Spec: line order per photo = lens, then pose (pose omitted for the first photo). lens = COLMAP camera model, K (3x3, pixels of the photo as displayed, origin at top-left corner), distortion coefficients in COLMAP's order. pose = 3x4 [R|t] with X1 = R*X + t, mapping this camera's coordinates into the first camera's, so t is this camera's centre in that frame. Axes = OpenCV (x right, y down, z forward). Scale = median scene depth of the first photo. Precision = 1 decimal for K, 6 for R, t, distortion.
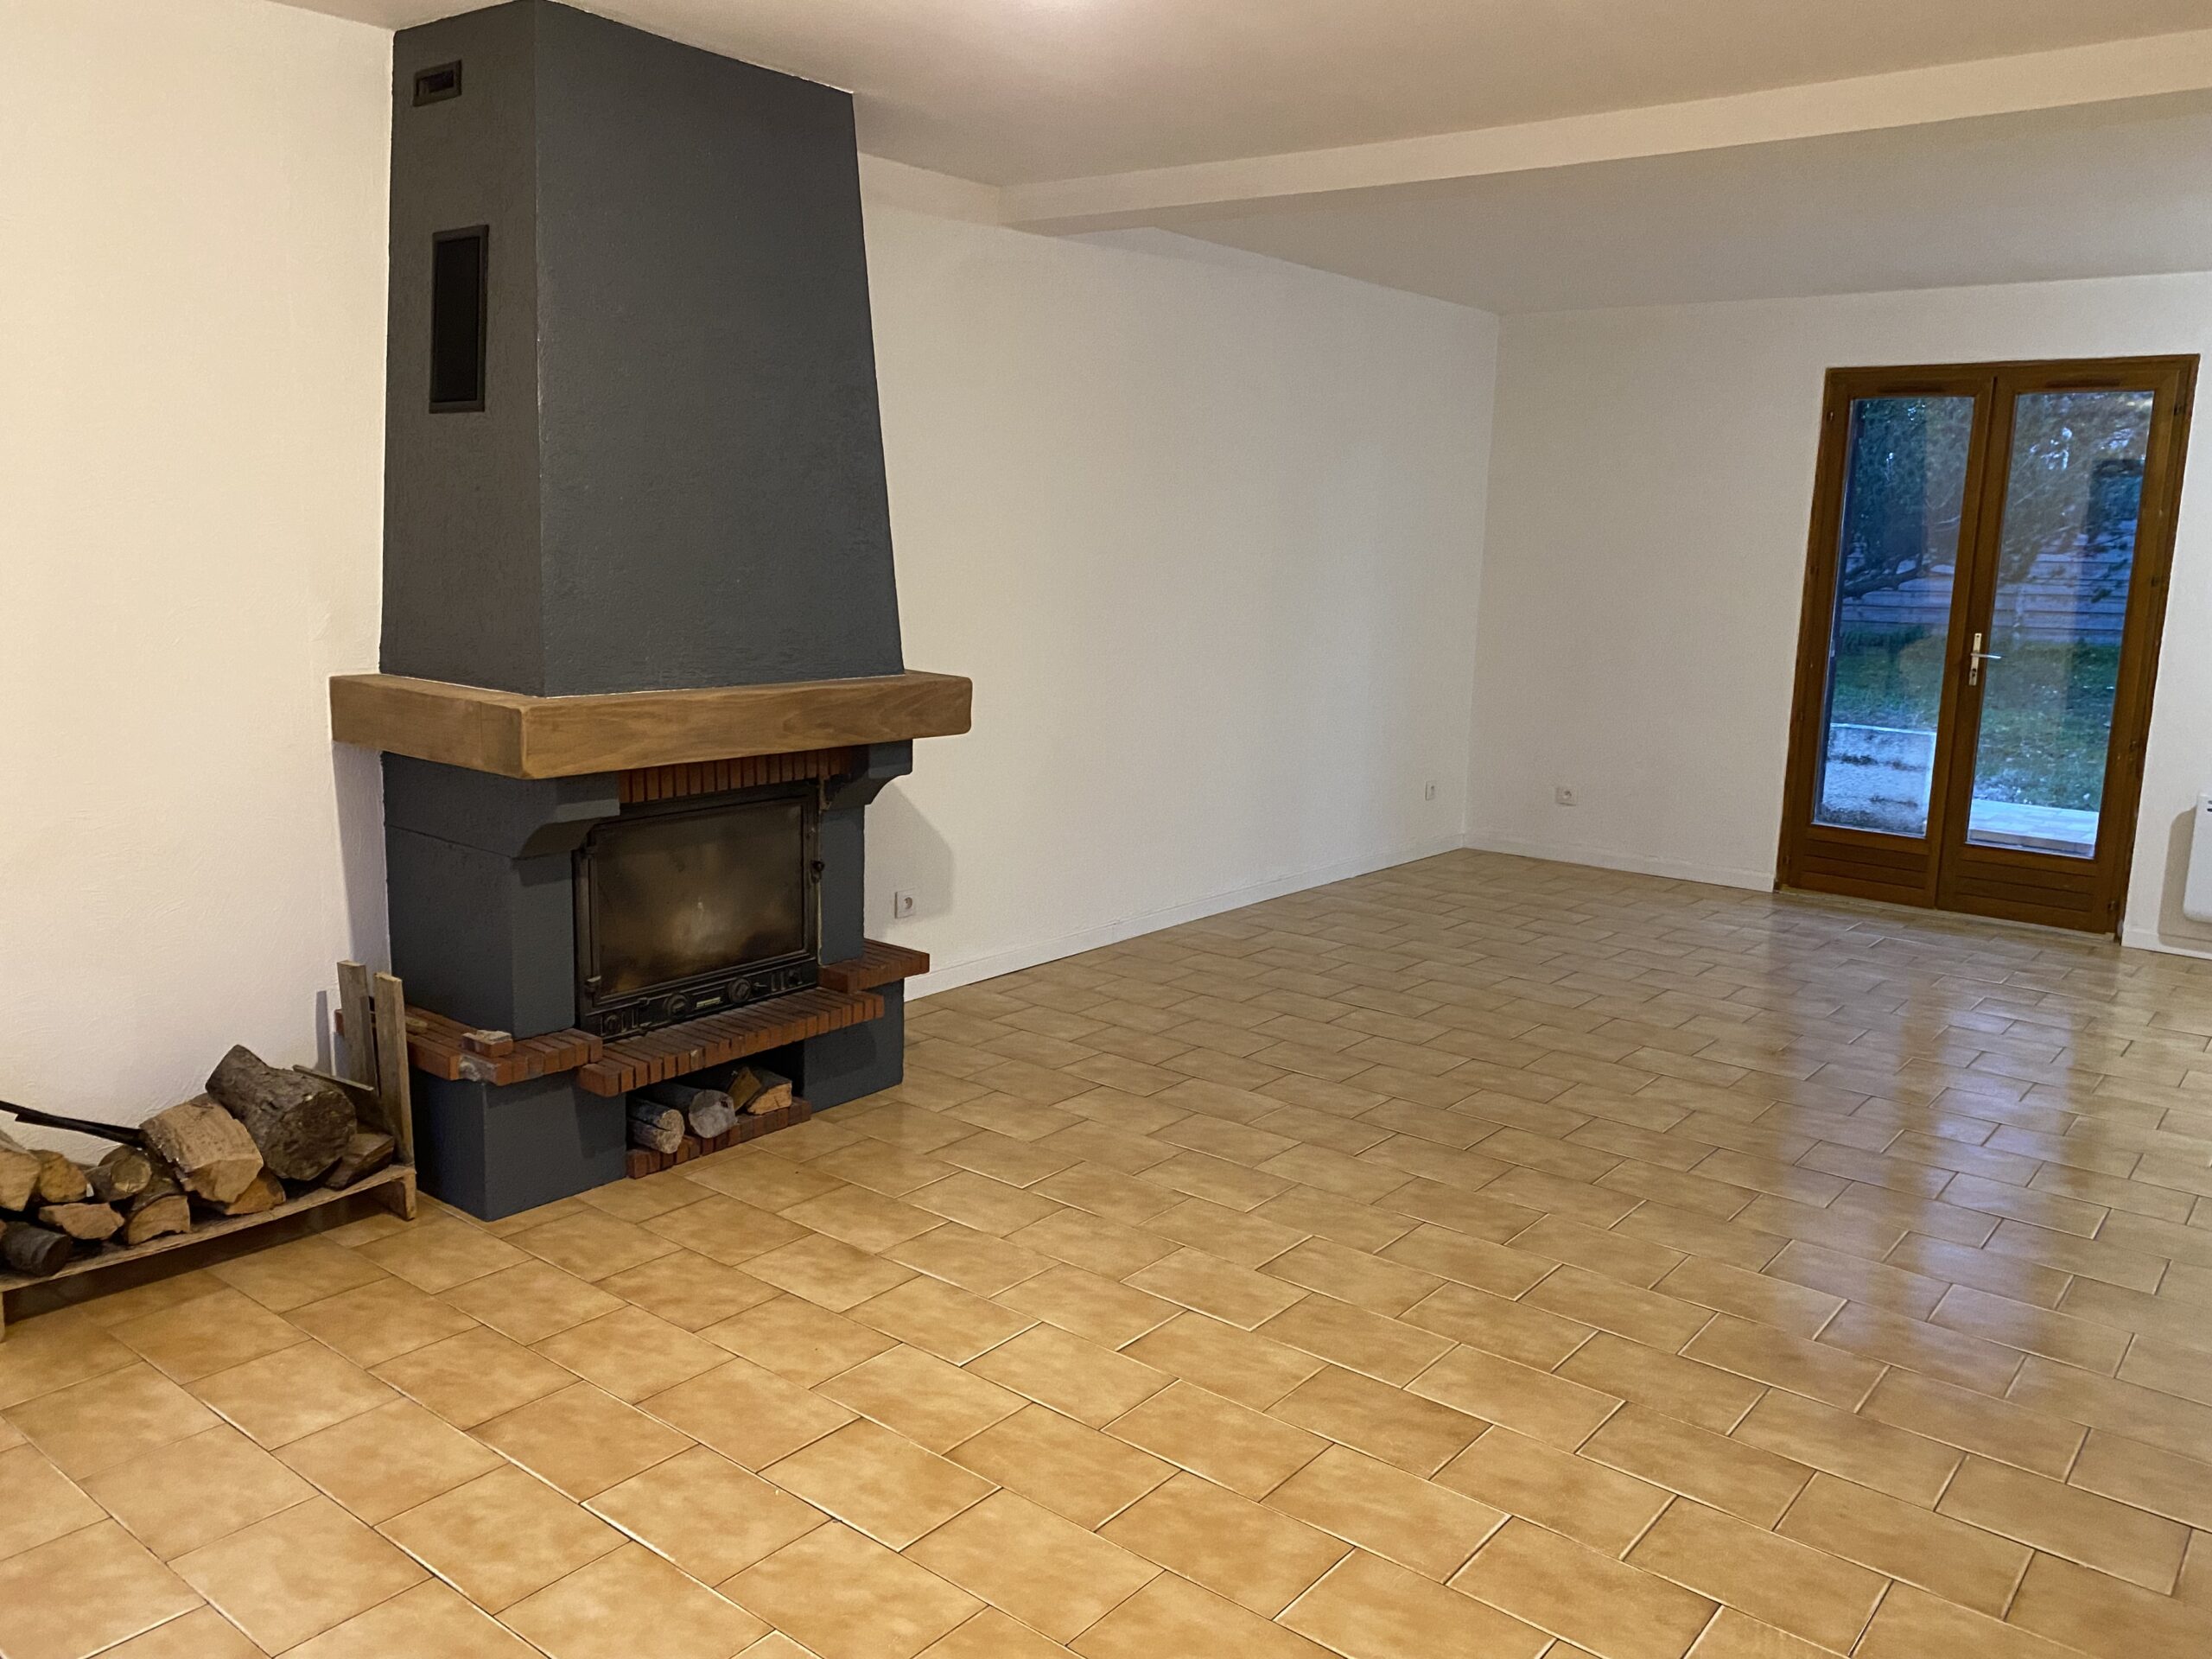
lens RADIAL K [[1692.3, 0, 1120.0], [0, 1692.3, 808.5], [0, 0, 1]] dist [0.057229, -0.067529]
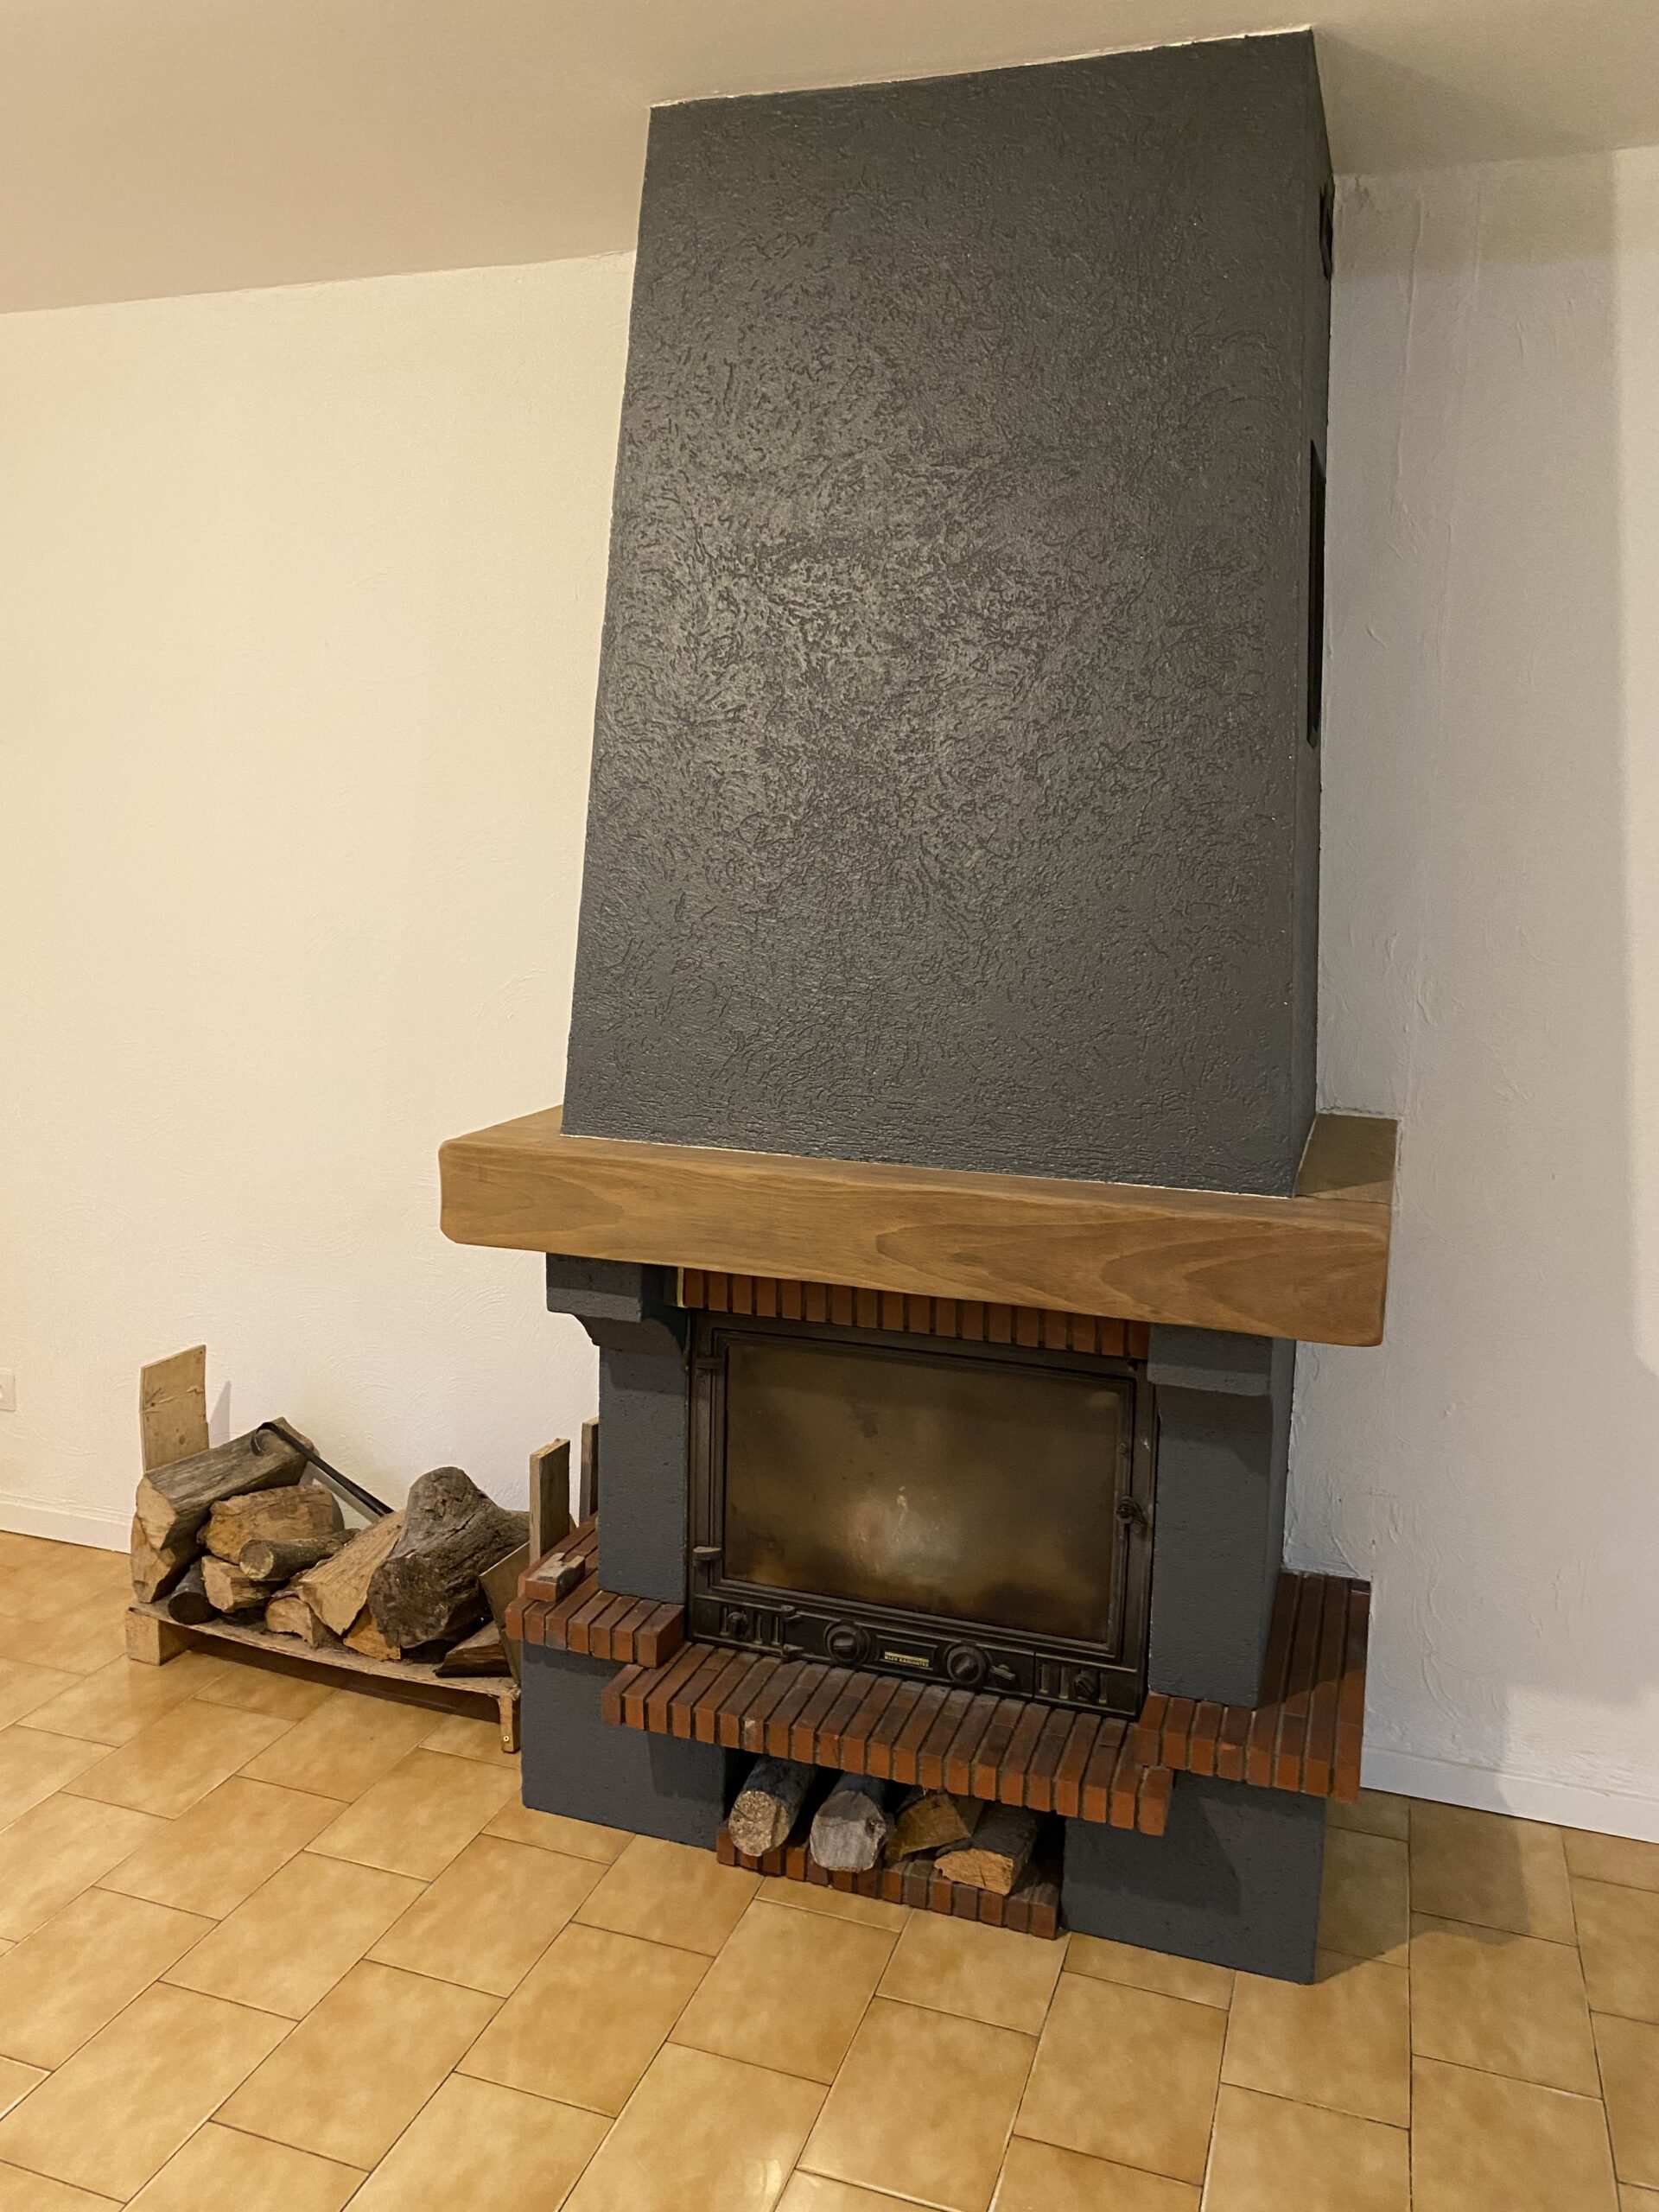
lens RADIAL K [[1692.3, 0, 799.9], [0, 1692.3, 1113.9], [0, 0, 1]] dist [0.057229, -0.067529]
pose [[0.328932, 0.133737, -0.934836, 0.302477], [-0.167082, 0.982546, 0.081773, -0.126932], [0.929455, 0.129297, 0.345536, 0.733186]]
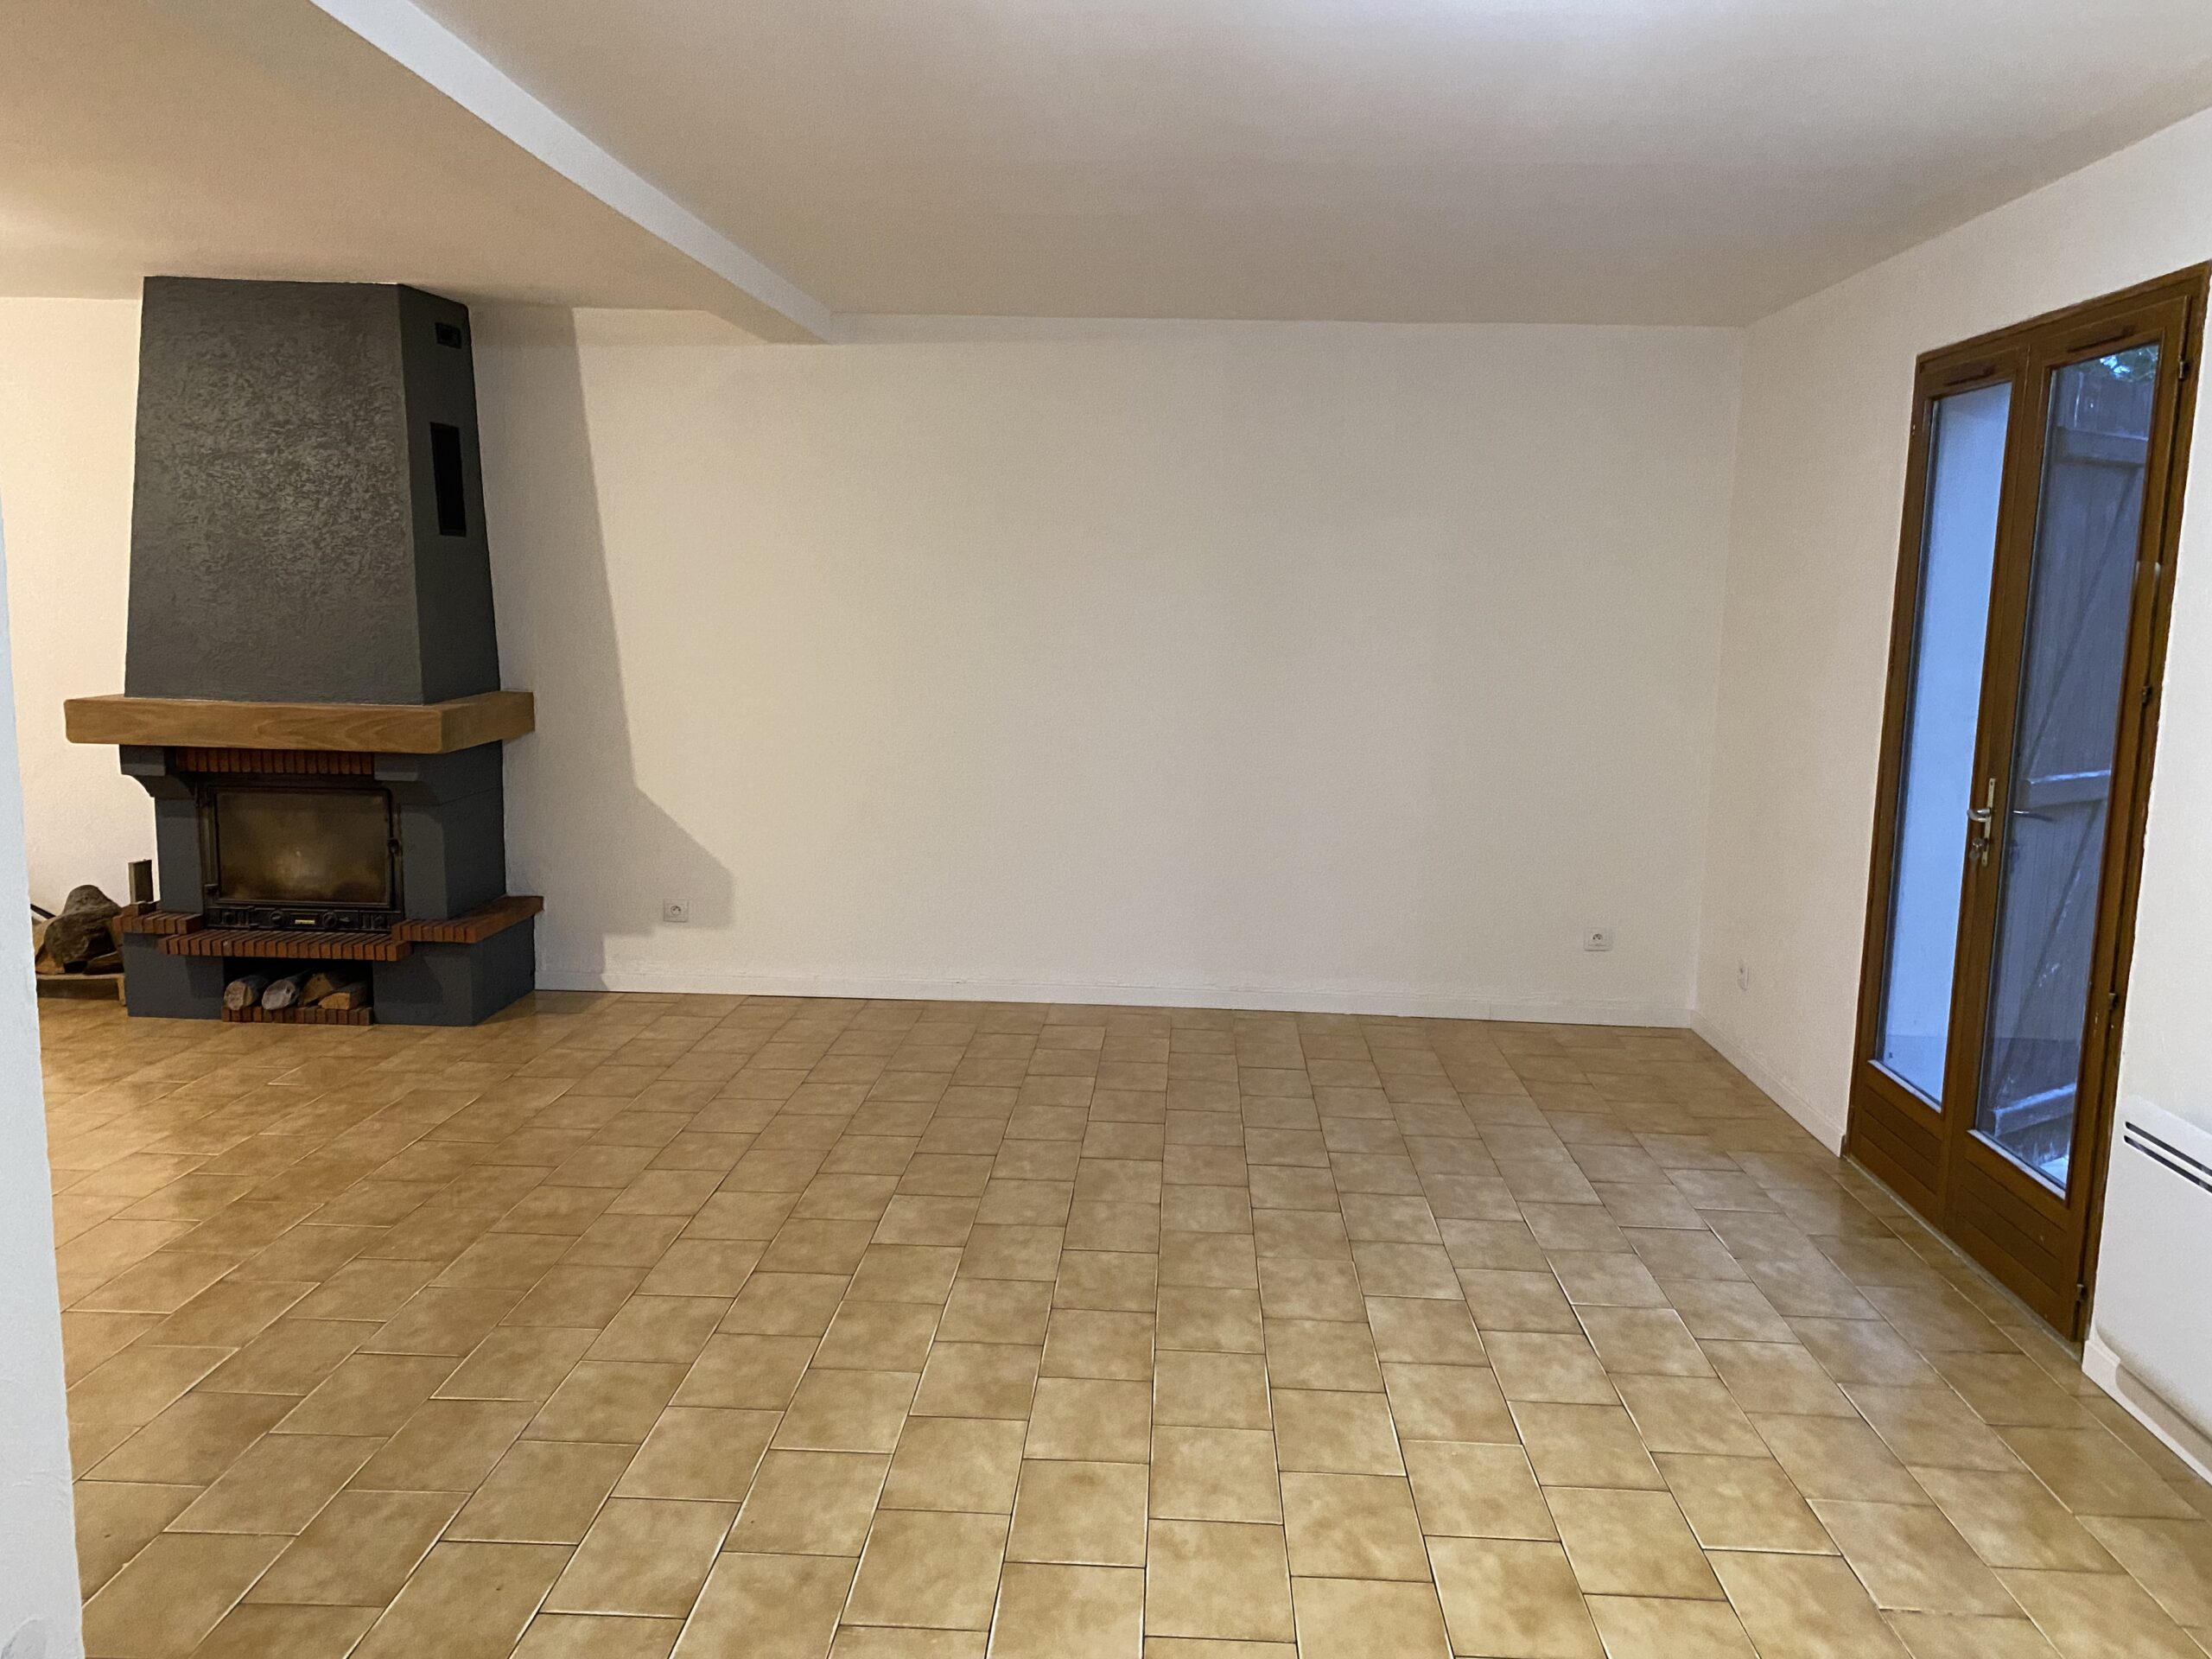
lens RADIAL K [[1694.7, 0, 1106.0], [0, 1694.7, 829.5], [0, 0, 1]] dist [0.028467, -0.007905]
pose [[0.582830, 0.099594, -0.806467, 1.337364], [-0.139669, 0.989969, 0.021317, -0.091576], [0.800501, 0.100214, 0.590894, 0.688207]]
